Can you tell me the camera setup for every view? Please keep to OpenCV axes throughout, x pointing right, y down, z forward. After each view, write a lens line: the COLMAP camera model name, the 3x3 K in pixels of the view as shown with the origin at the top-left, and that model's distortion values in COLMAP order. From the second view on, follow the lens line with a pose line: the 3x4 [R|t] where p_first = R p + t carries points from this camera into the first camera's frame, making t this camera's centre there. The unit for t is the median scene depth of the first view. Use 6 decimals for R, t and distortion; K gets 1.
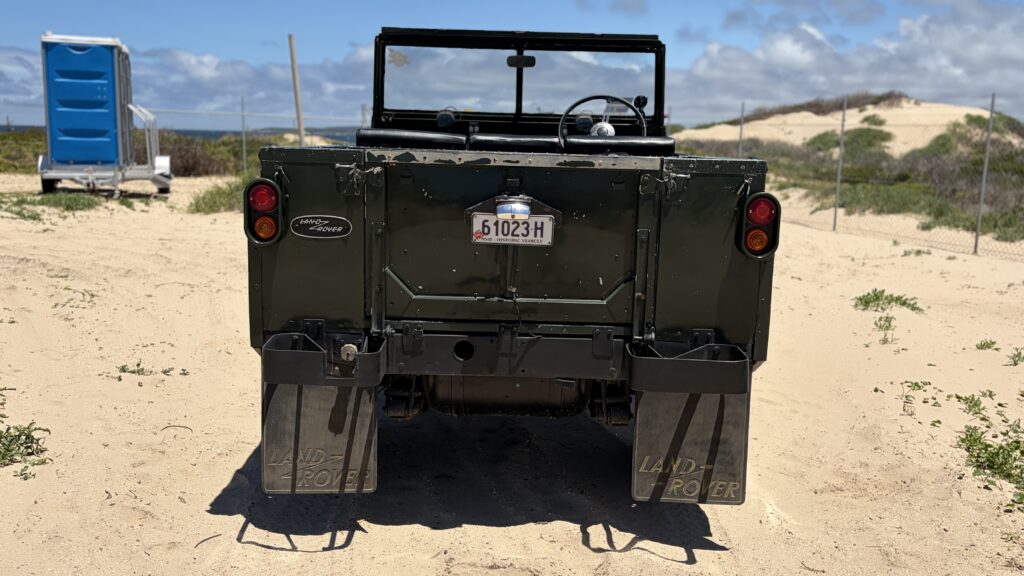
lens RADIAL K [[989.4, 0, 512.4], [0, 989.4, 303.0], [0, 0, 1]] dist [0.097737, -0.238496]
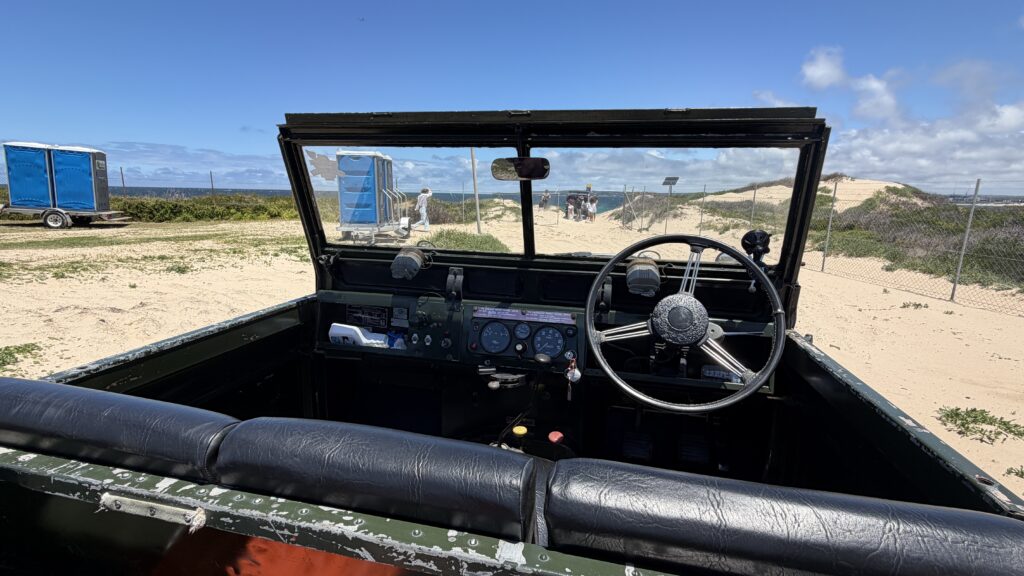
lens RADIAL K [[476.6, 0, 512.0], [0, 476.6, 288.0], [0, 0, 1]] dist [-0.002016, -0.001324]
pose [[0.978415, 0.035436, -0.203587, 0.022538], [-0.030454, 0.999156, 0.027555, -0.073544], [0.204392, -0.020760, 0.978669, 0.295797]]
